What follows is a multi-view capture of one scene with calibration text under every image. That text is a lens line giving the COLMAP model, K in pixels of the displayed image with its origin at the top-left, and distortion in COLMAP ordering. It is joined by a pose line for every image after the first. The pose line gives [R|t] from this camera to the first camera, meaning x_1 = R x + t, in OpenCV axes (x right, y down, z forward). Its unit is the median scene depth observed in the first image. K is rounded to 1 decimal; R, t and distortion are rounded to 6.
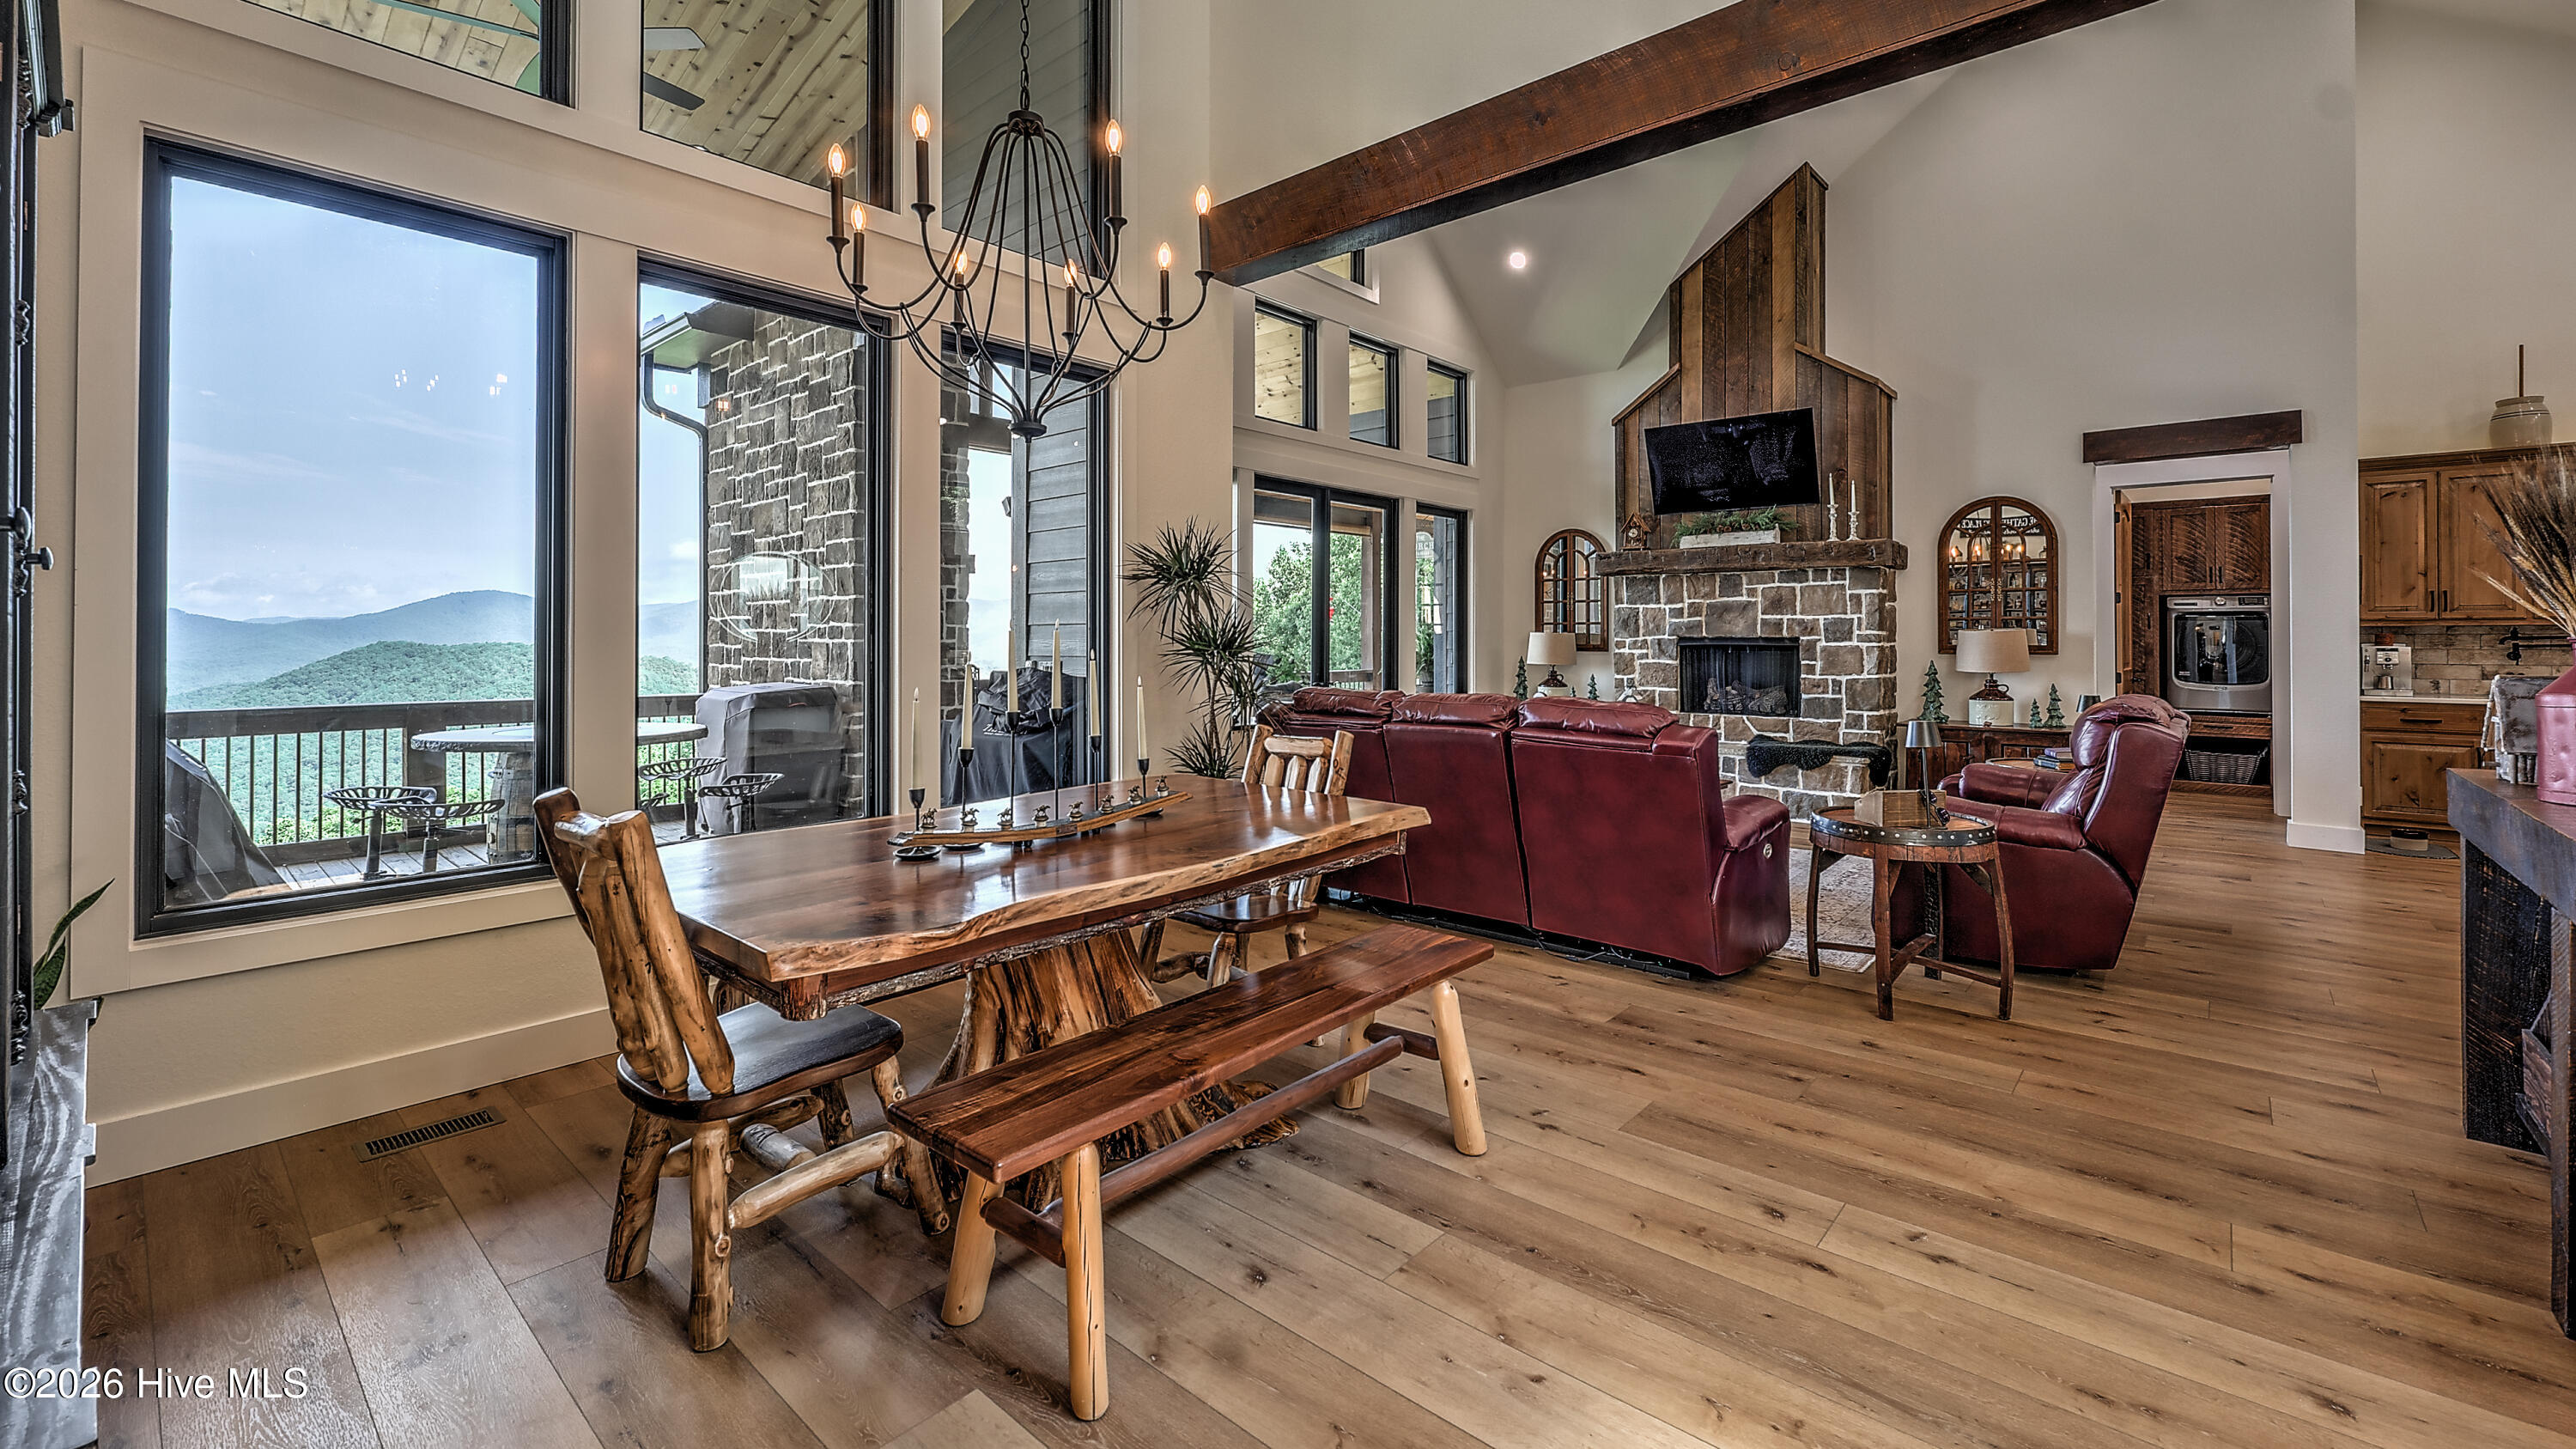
lens RADIAL K [[1055.5, 0, 1288.9], [0, 1055.5, 629.8], [0, 0, 1]] dist [0.000122, 0.000265]
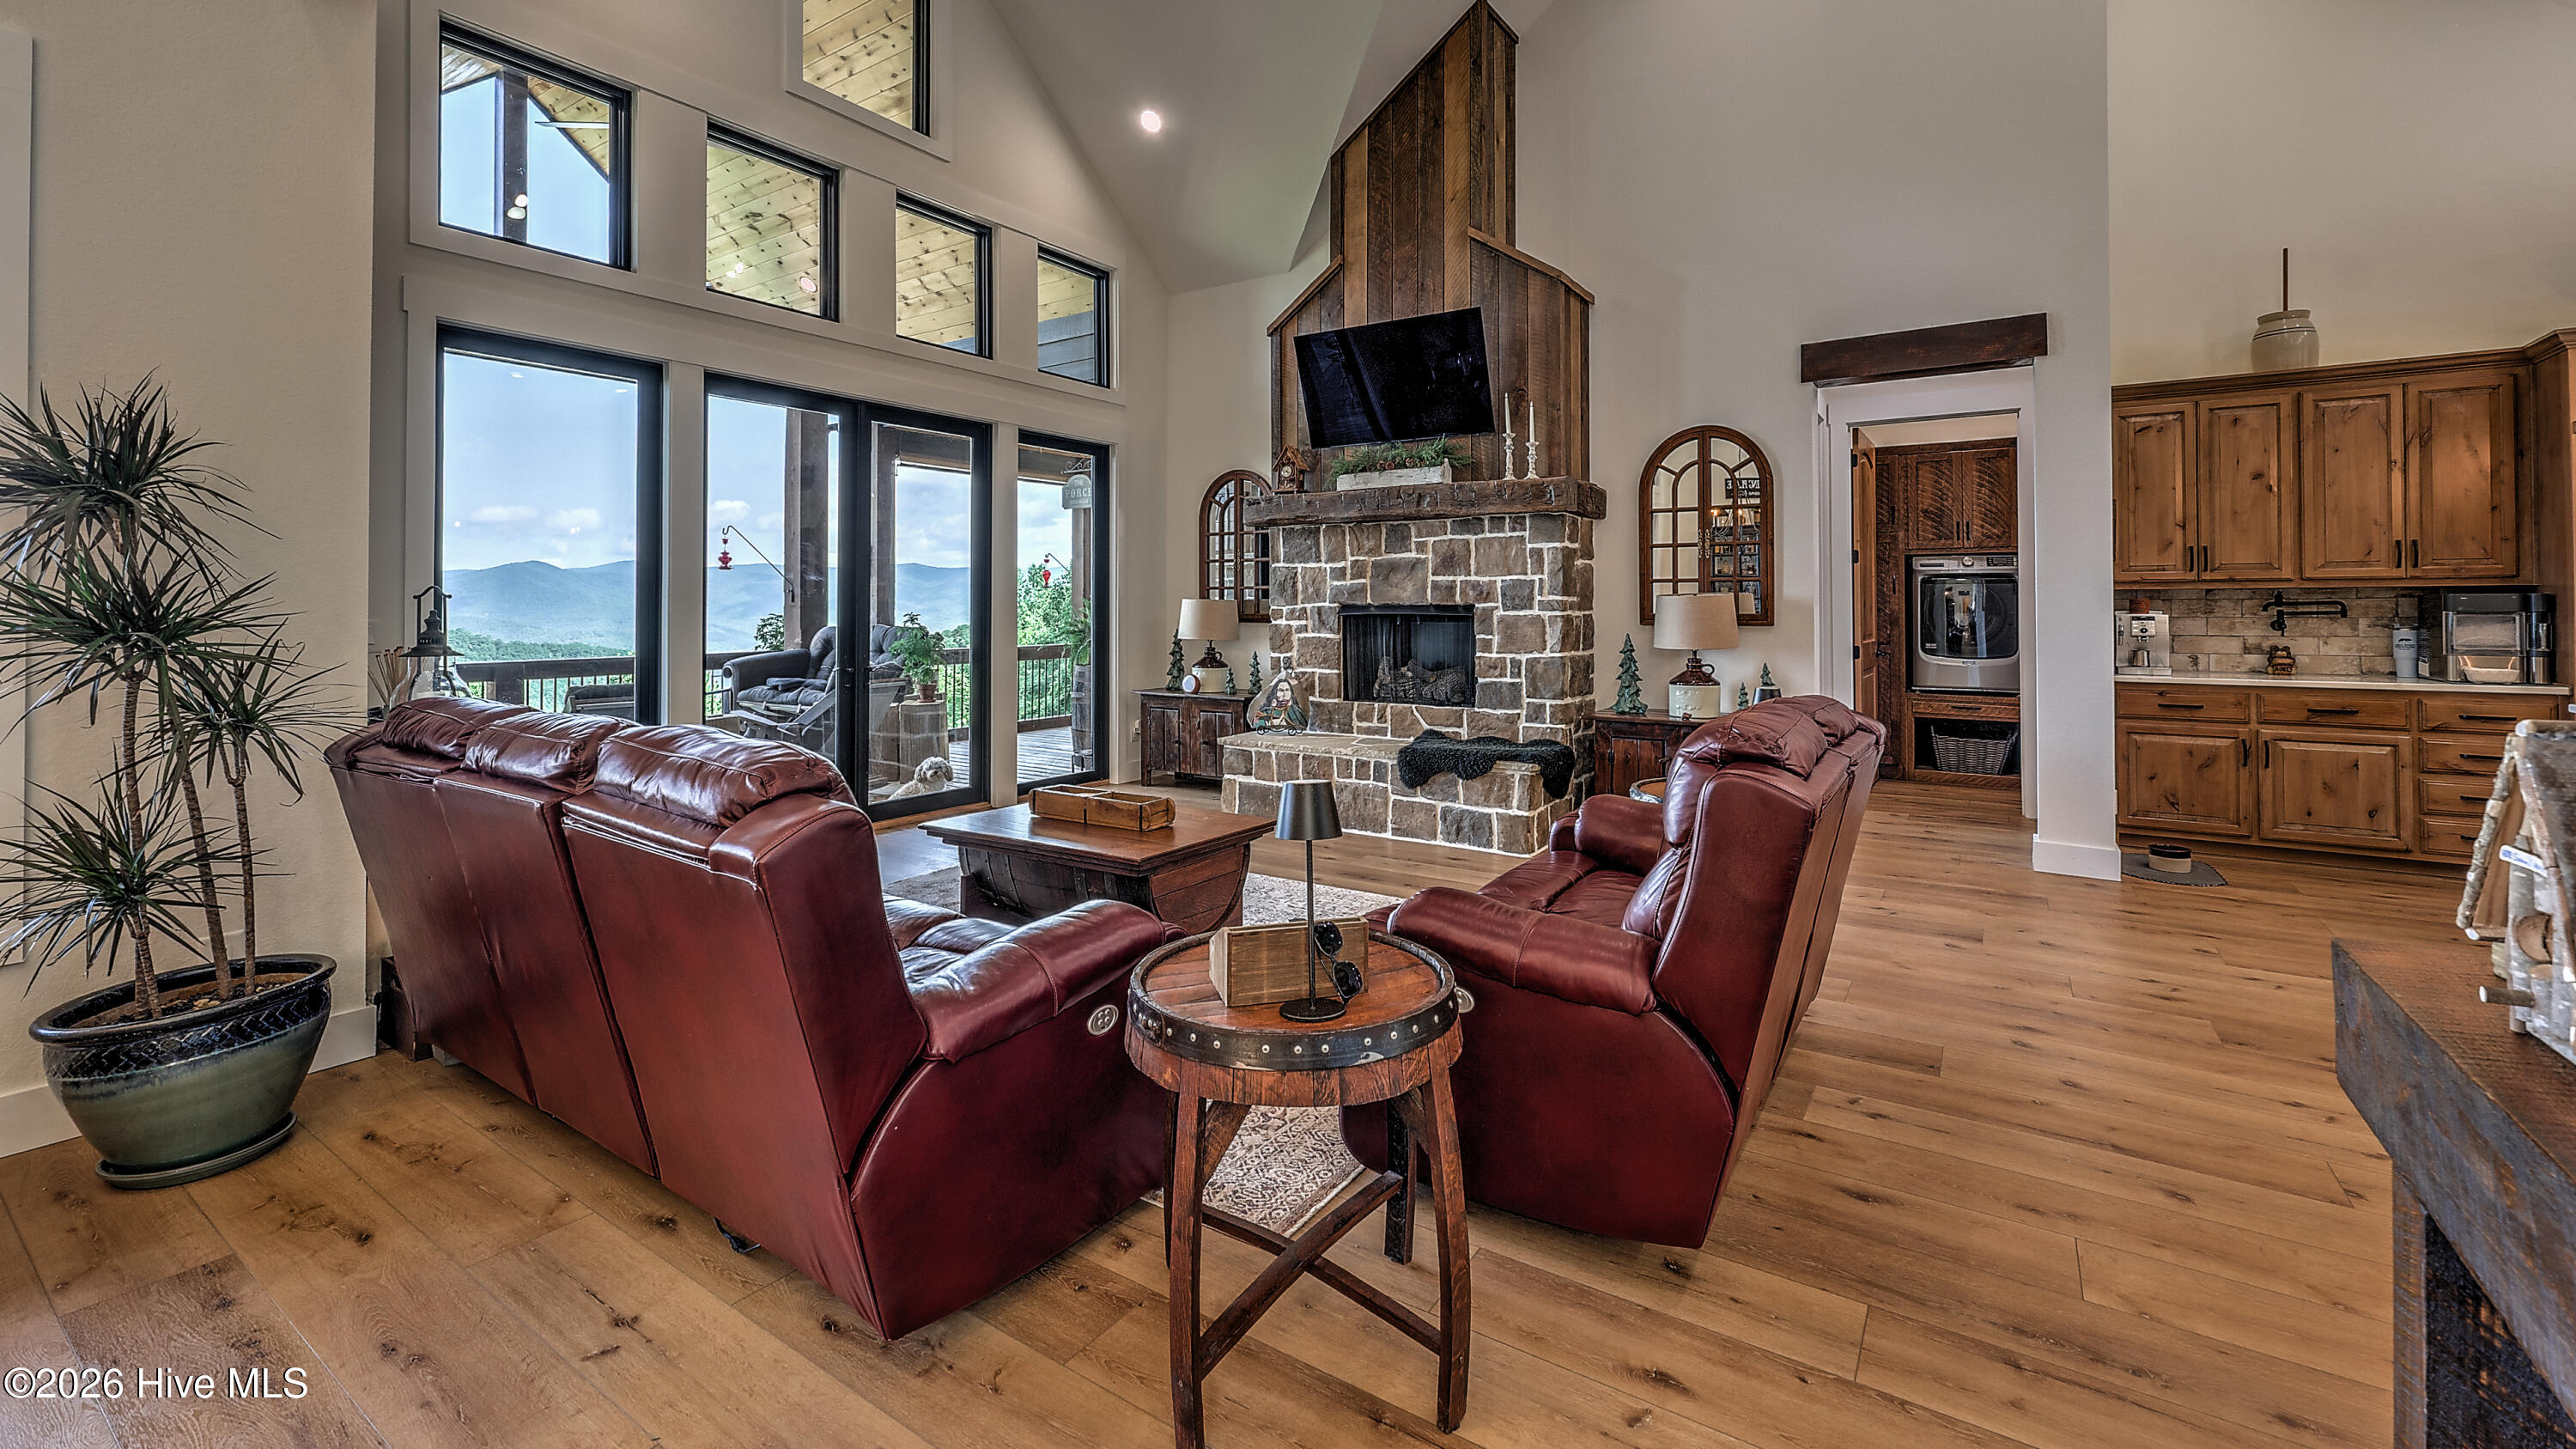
lens RADIAL K [[1052.1, 0, 1292.4], [0, 1052.1, 593.8], [0, 0, 1]] dist [-0.000310, -0.000055]
pose [[0.991214, -0.000705, 0.132269, 0.248240], [0.001215, 0.999992, -0.003773, 0.001971], [-0.132265, 0.003901, 0.991207, 0.248191]]
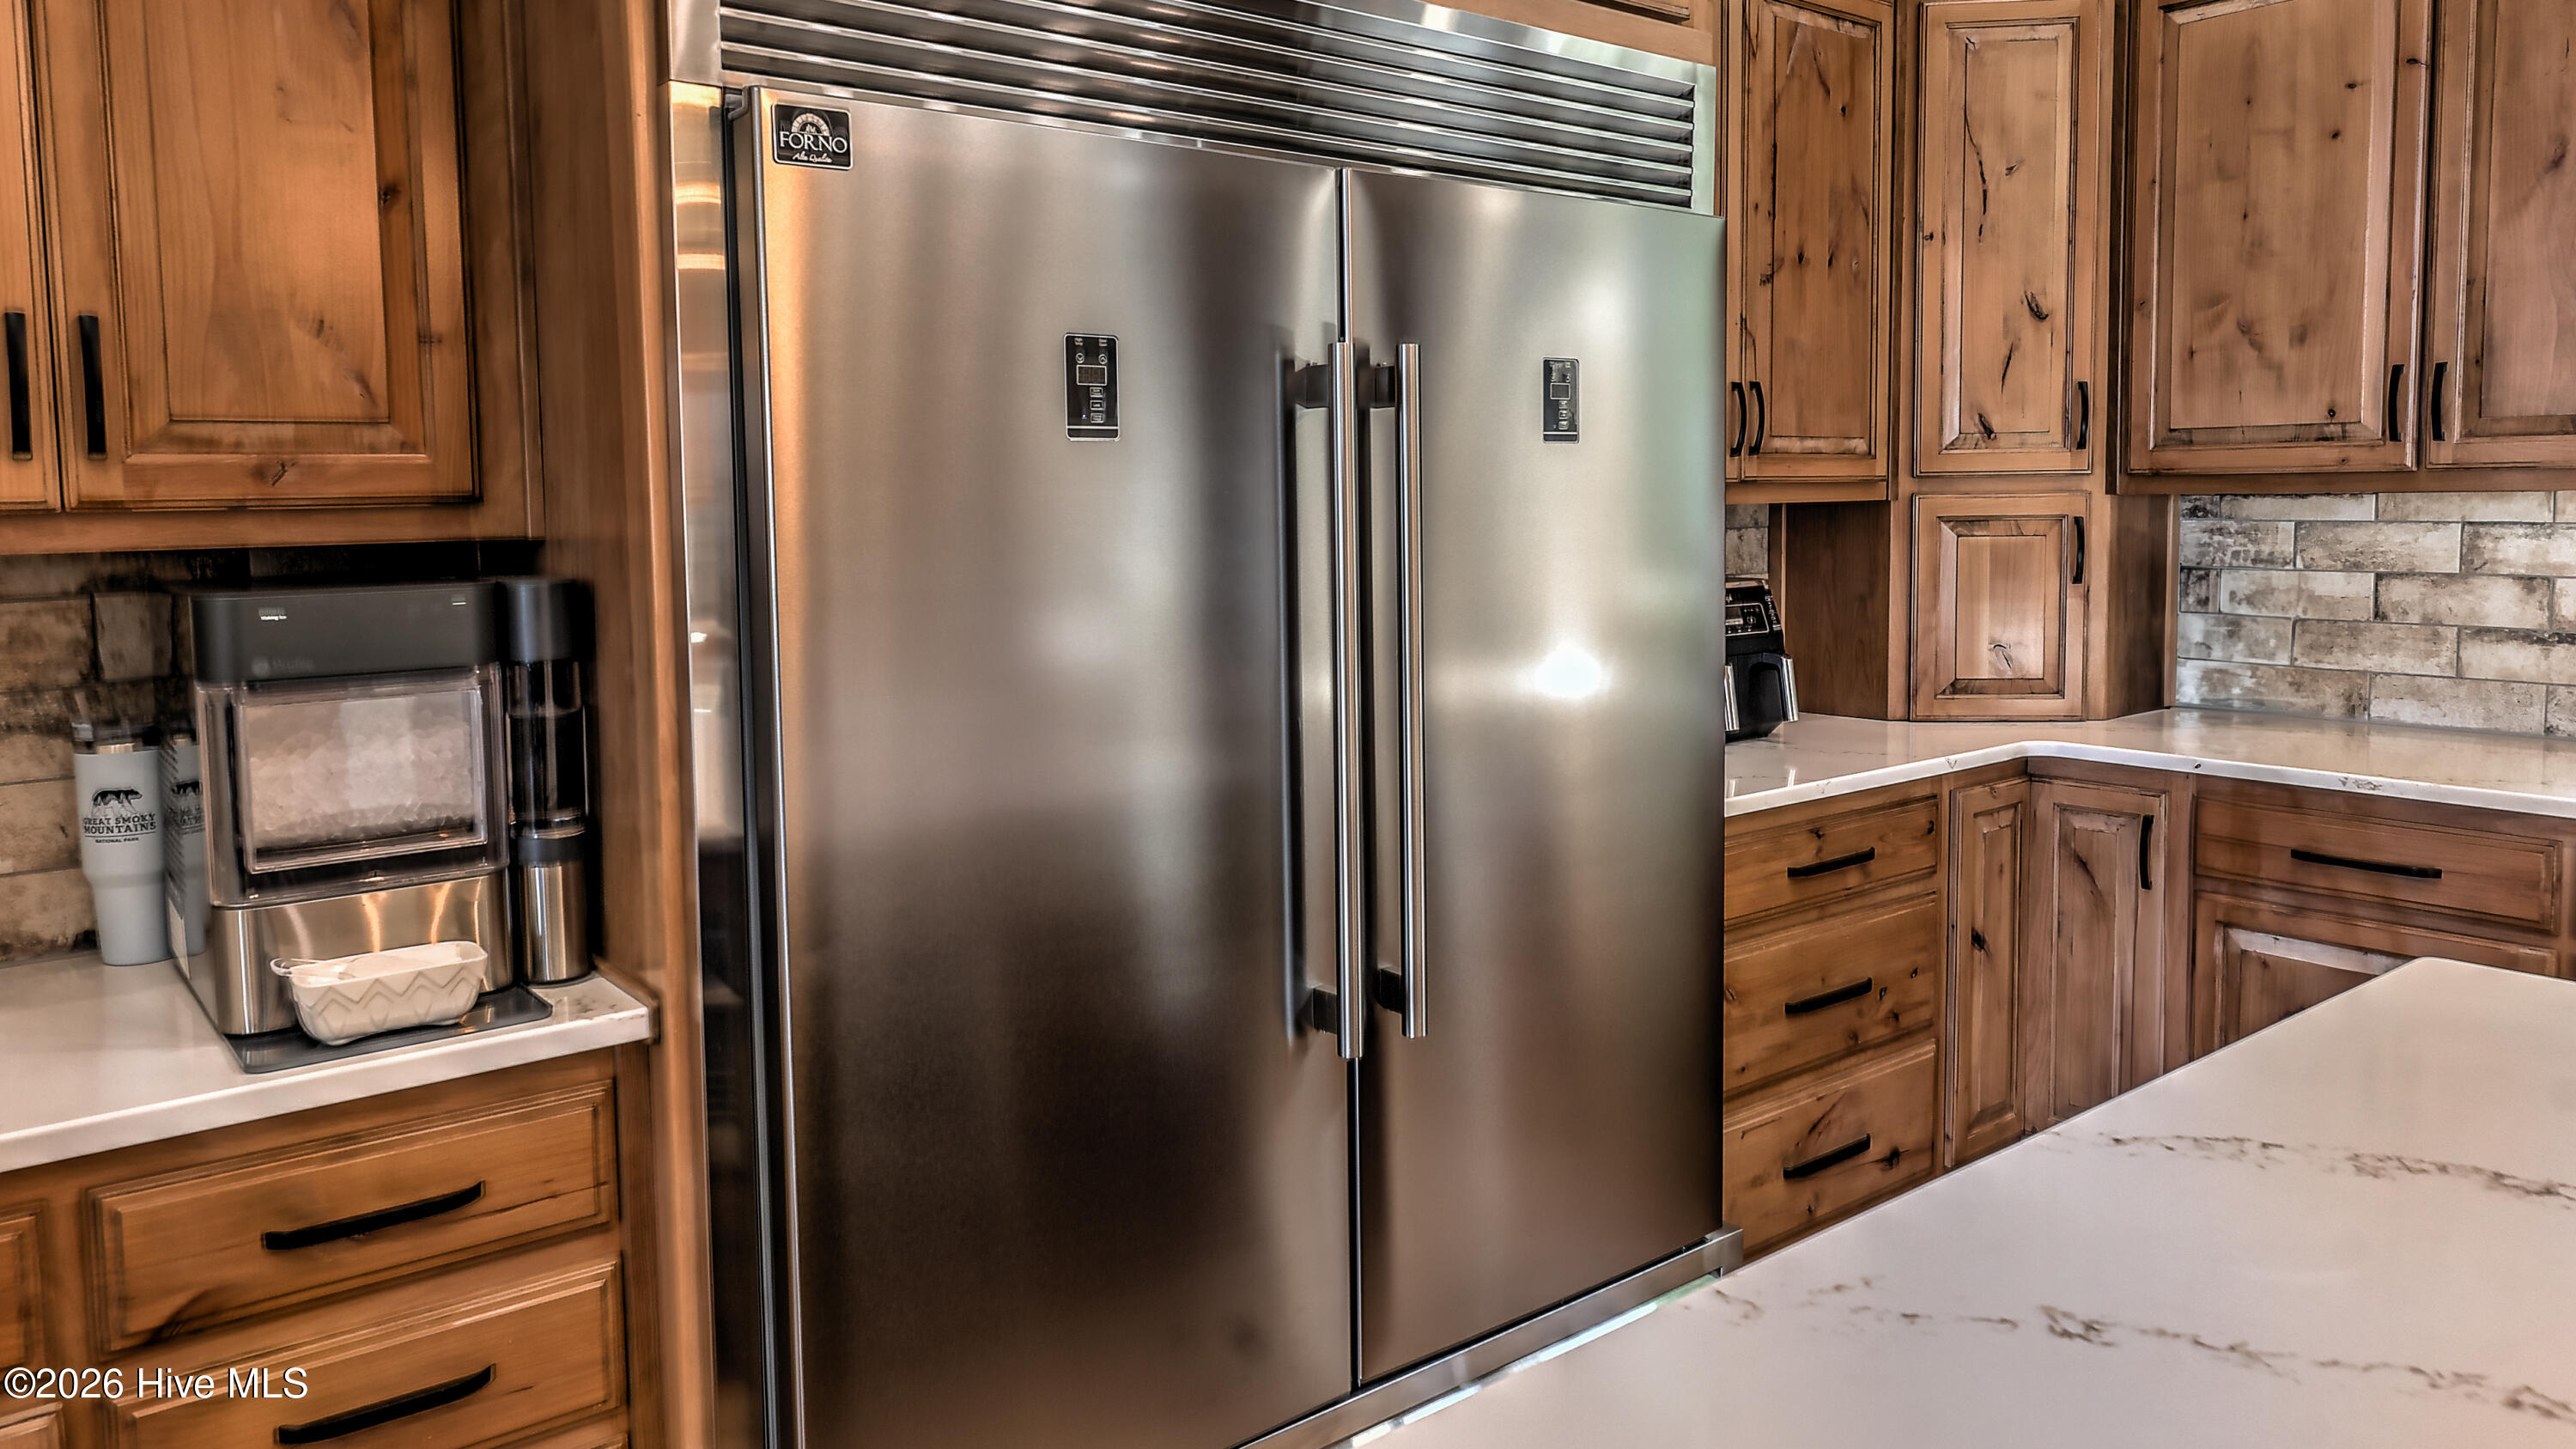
lens RADIAL K [[1722.5, 0, 1284.2], [0, 1722.5, 627.0], [0, 0, 1]] dist [0.000282, 0.000316]
pose [[0.182986, -0.080809, 0.979789, 0.849272], [0.005535, 0.996685, 0.081168, -0.011634], [-0.983100, -0.009429, 0.182827, 0.624776]]
